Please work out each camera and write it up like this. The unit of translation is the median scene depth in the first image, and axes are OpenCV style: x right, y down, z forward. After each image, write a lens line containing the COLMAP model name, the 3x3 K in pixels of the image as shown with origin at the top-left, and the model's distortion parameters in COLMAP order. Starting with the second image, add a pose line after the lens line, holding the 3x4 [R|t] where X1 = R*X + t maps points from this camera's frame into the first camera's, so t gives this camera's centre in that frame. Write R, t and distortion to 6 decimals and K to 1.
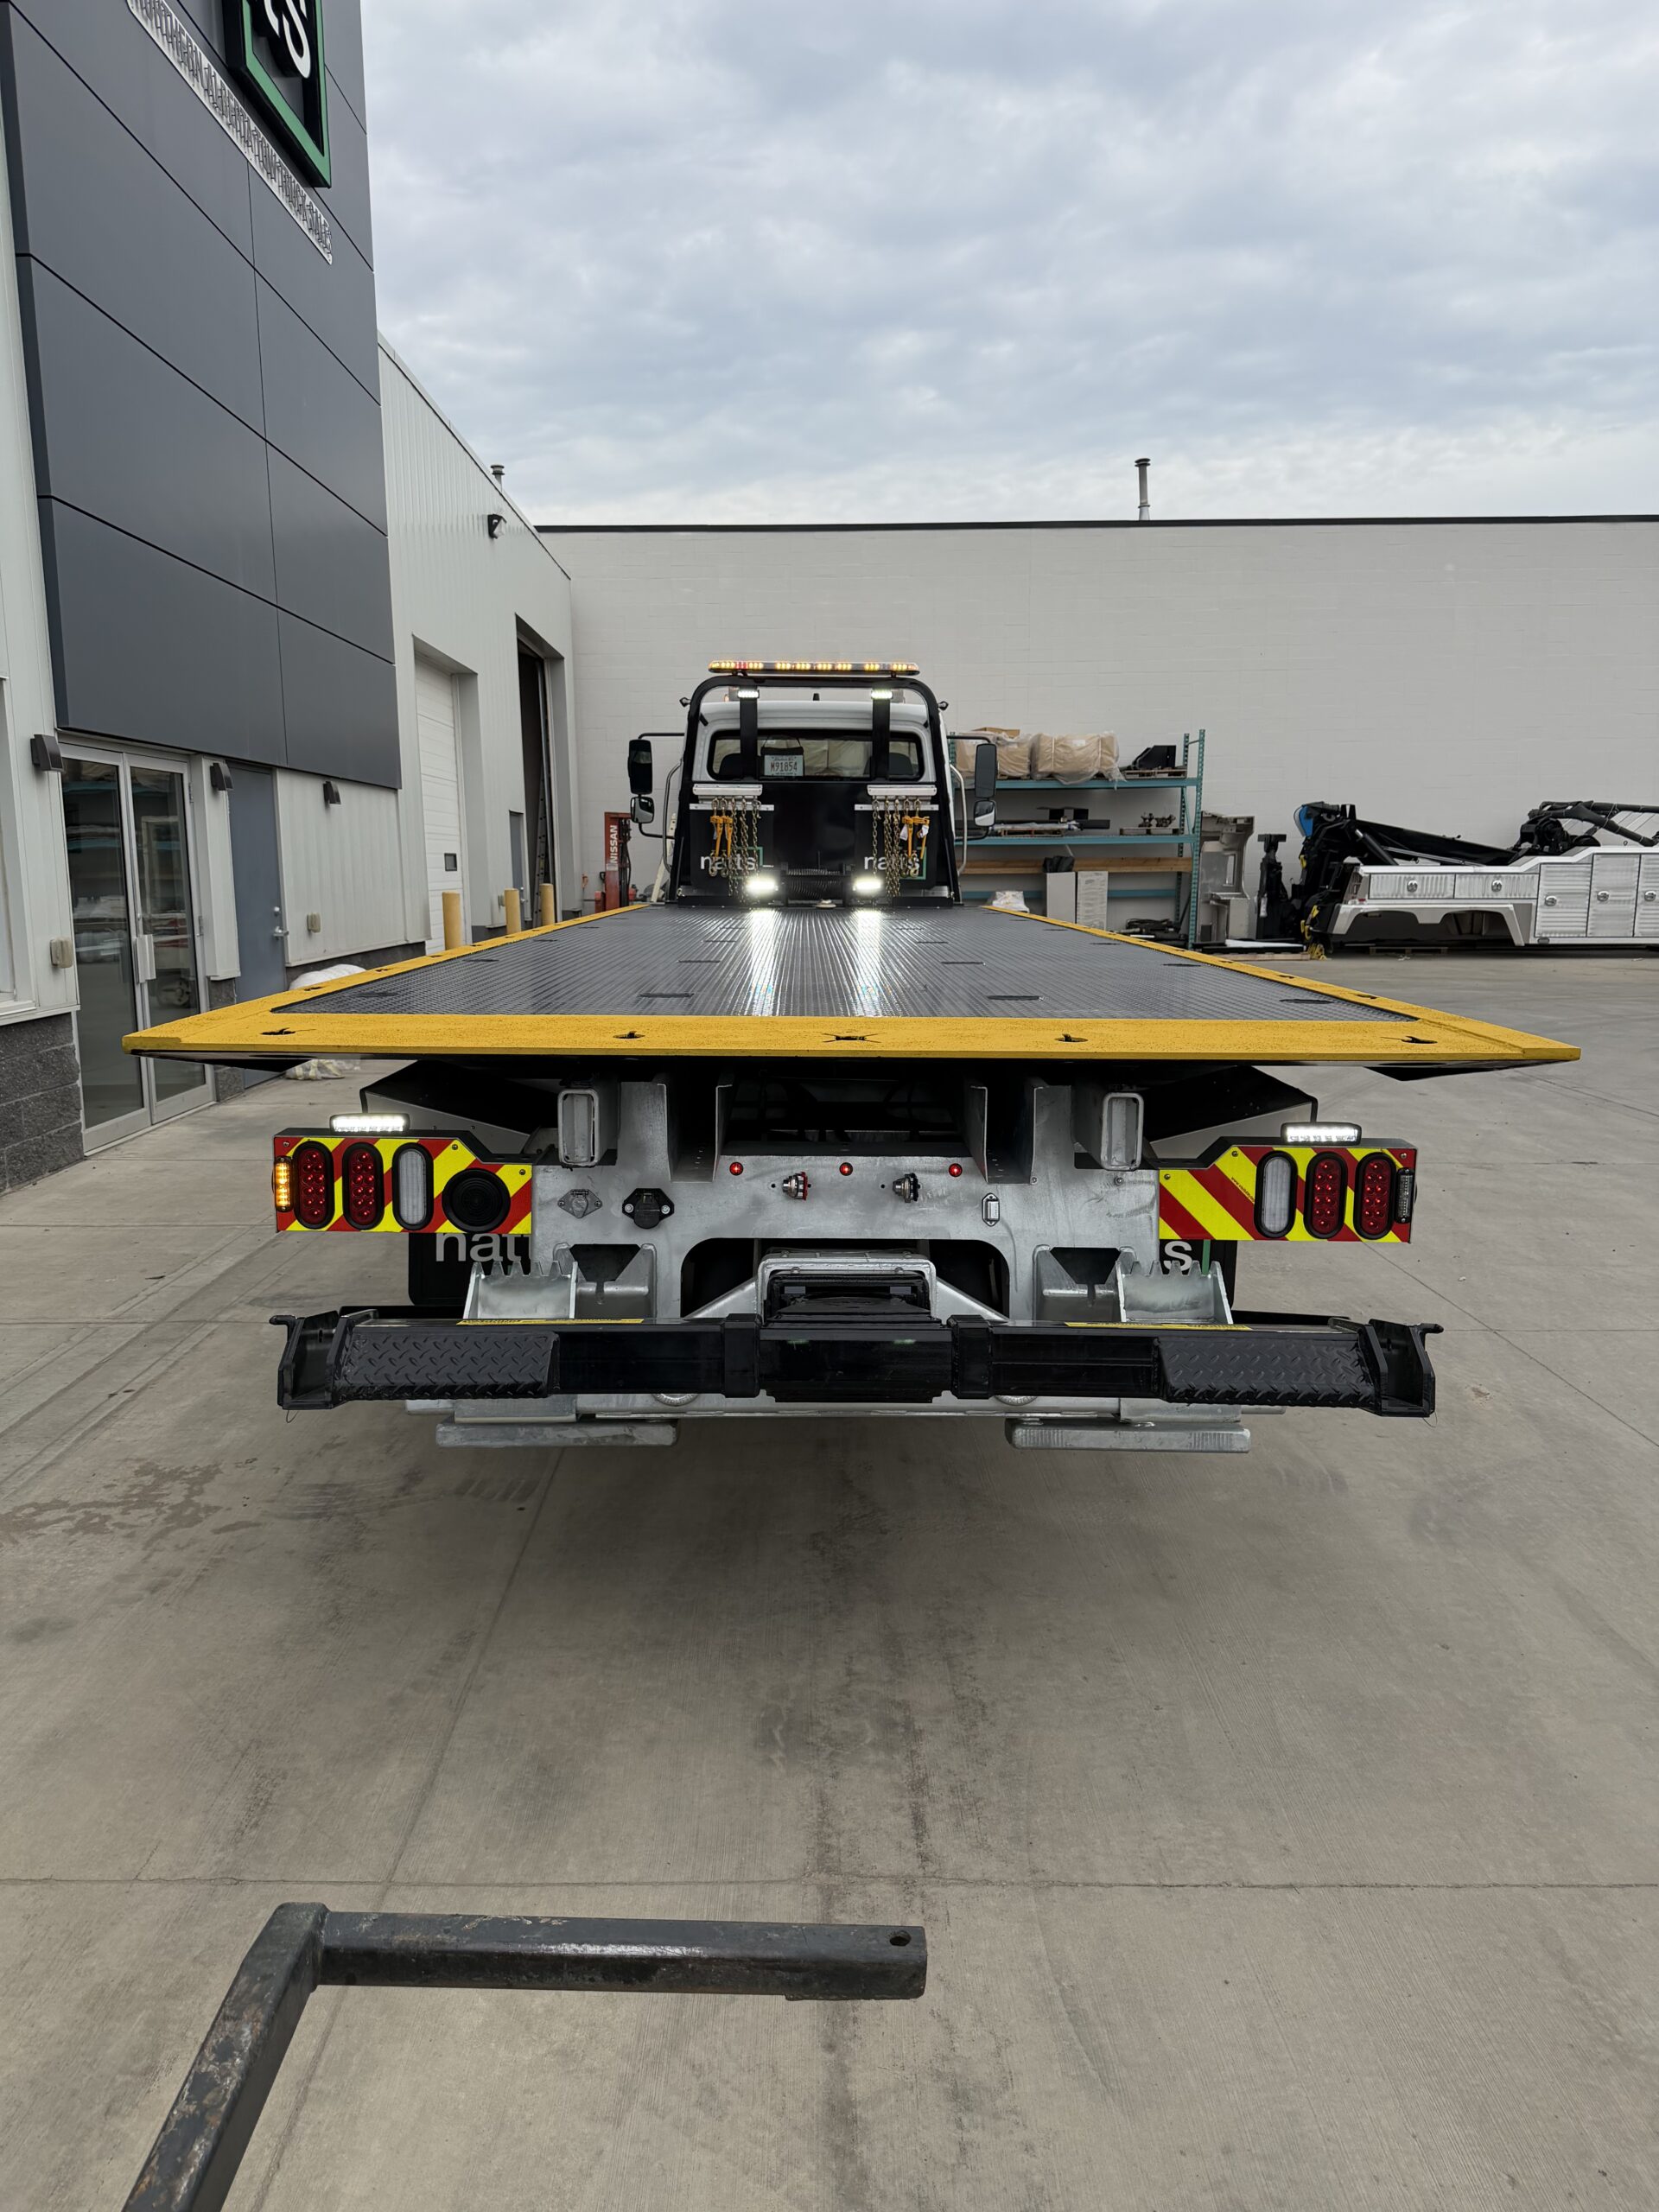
lens RADIAL K [[1541.6, 0, 829.5], [0, 1541.6, 1106.0], [0, 0, 1]] dist [0.118477, -0.205821]
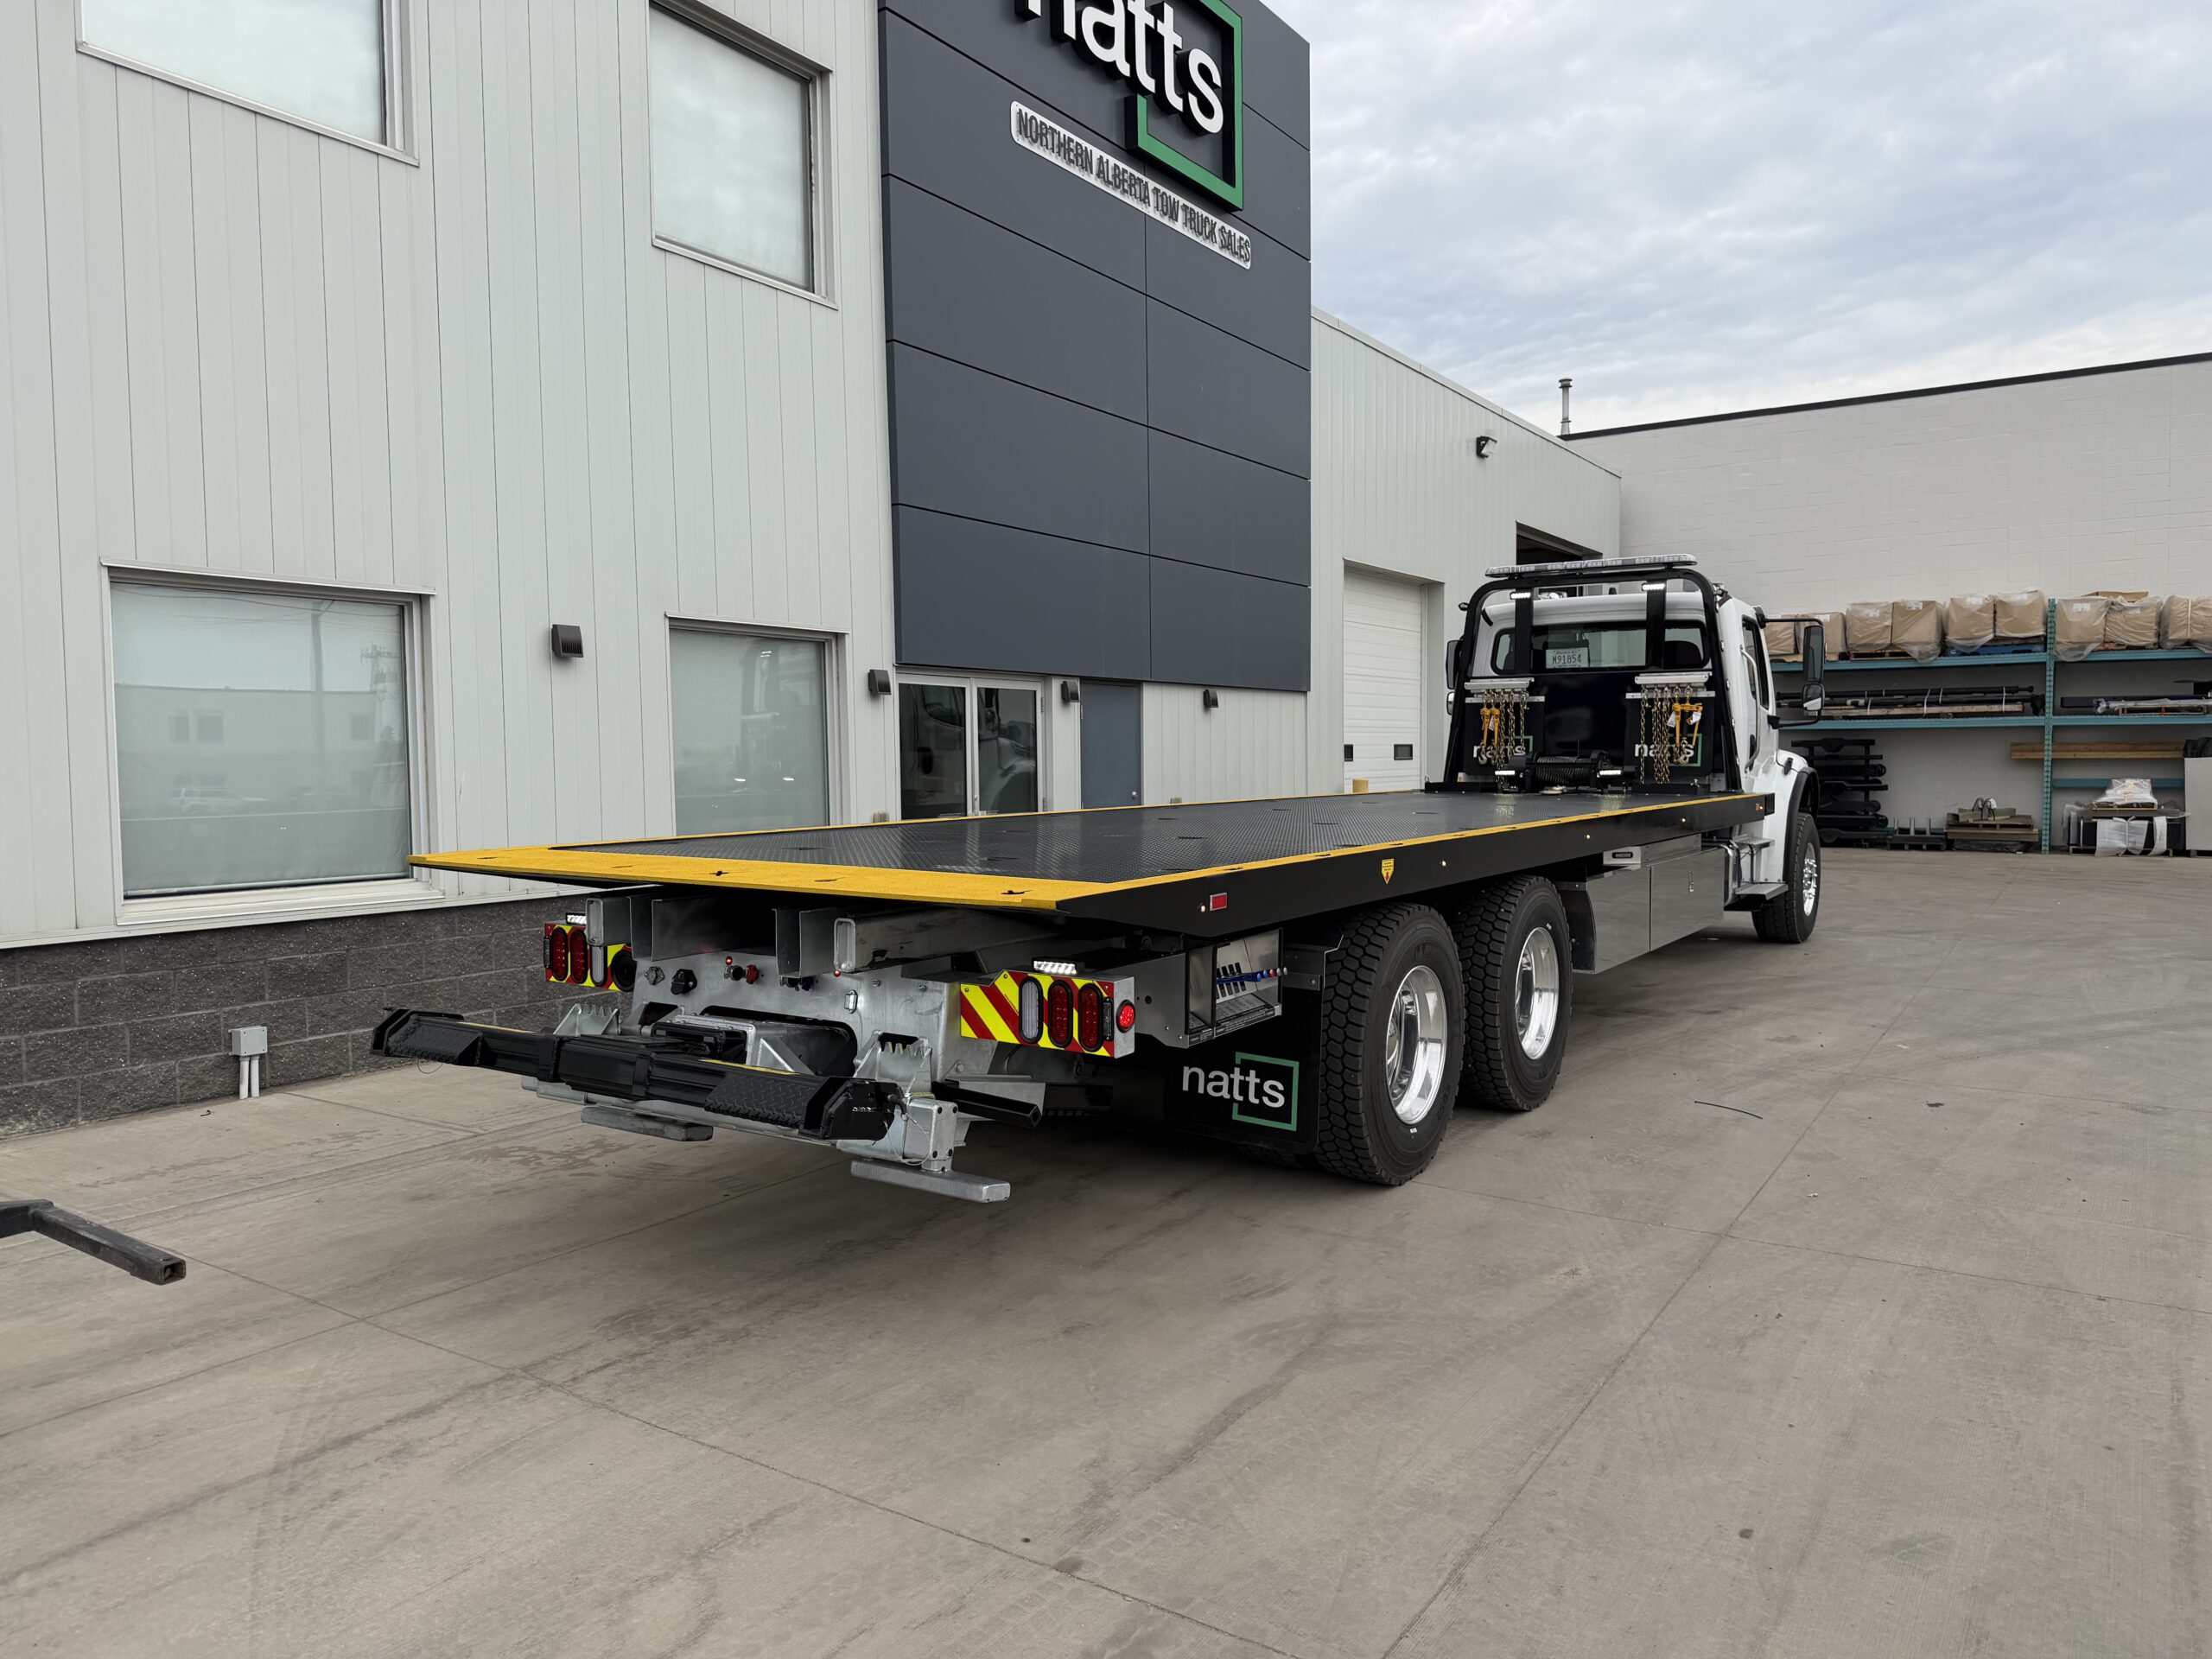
lens RADIAL K [[1549.8, 0, 1106.0], [0, 1549.8, 829.5], [0, 0, 1]] dist [0.073175, -0.131777]
pose [[0.827472, 0.021767, -0.561086, 0.435281], [-0.079969, 0.993631, -0.079387, 0.001866], [0.555784, 0.110560, 0.823942, -0.023782]]
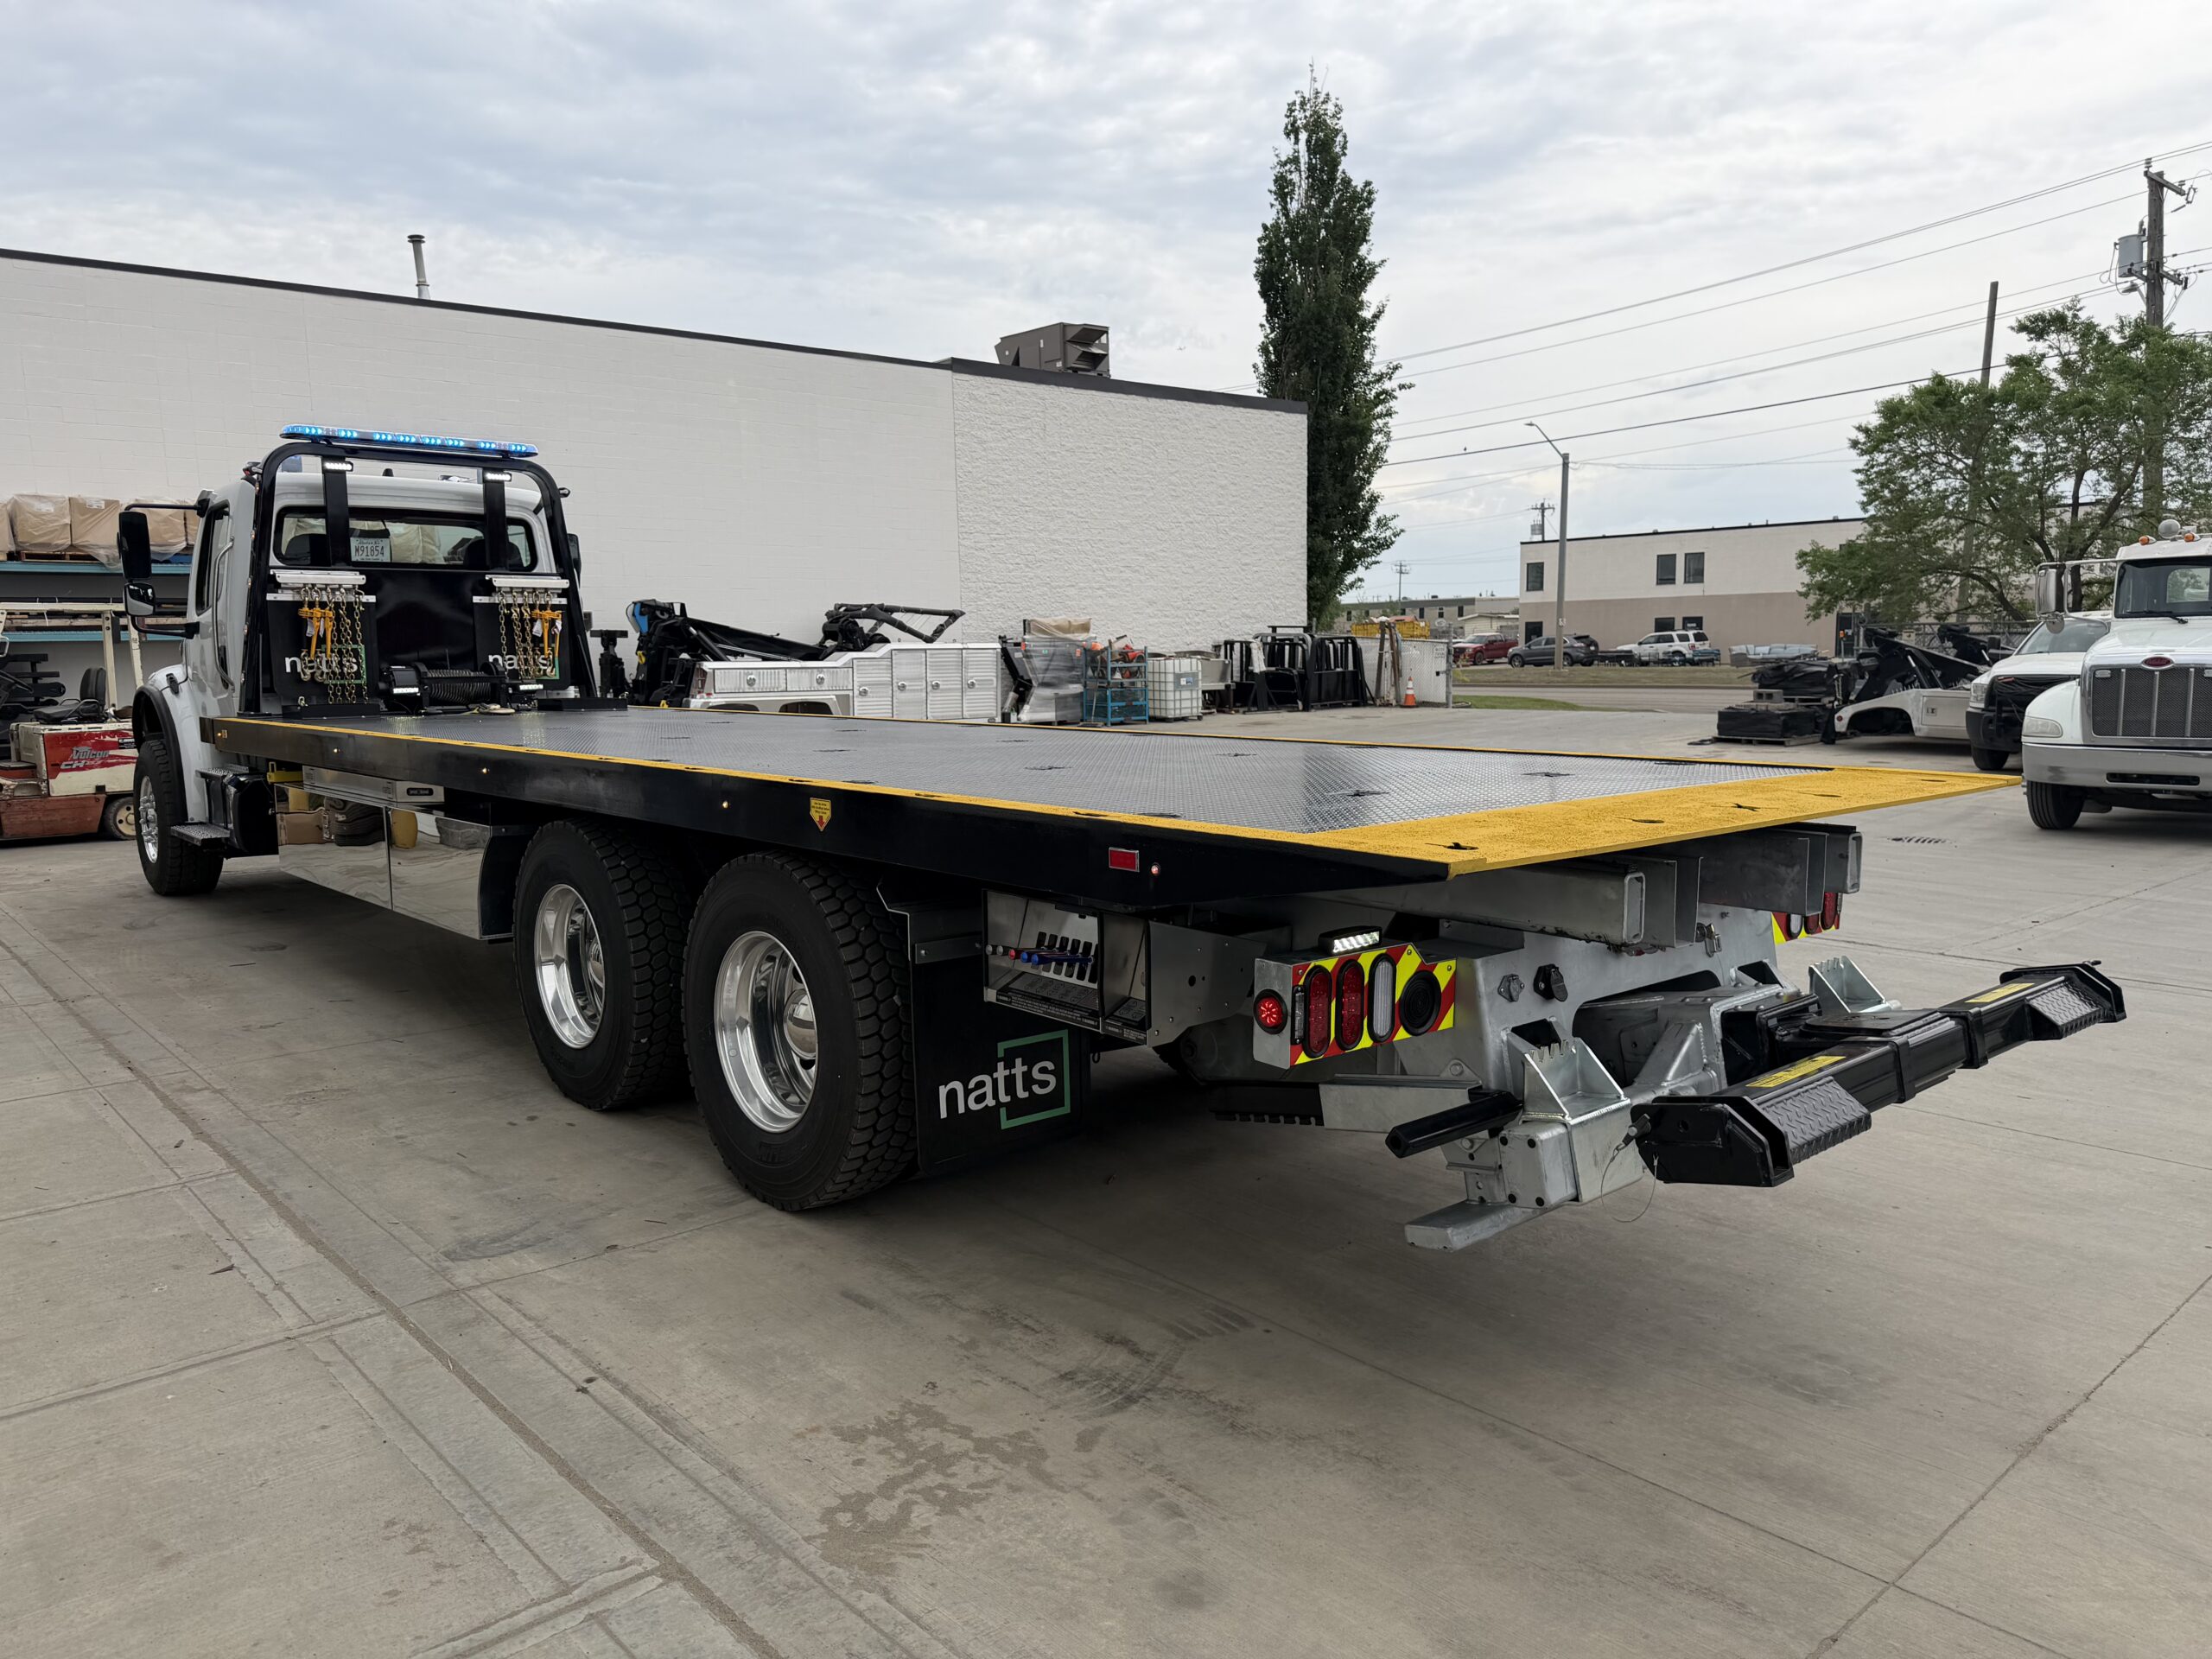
lens RADIAL K [[1542.9, 0, 1123.9], [0, 1542.9, 829.4], [0, 0, 1]] dist [0.061025, -0.088718]
pose [[0.752872, -0.083942, 0.652792, -0.413134], [0.112769, 0.993619, -0.002289, -0.028157], [-0.648434, 0.075338, 0.757534, 0.144395]]
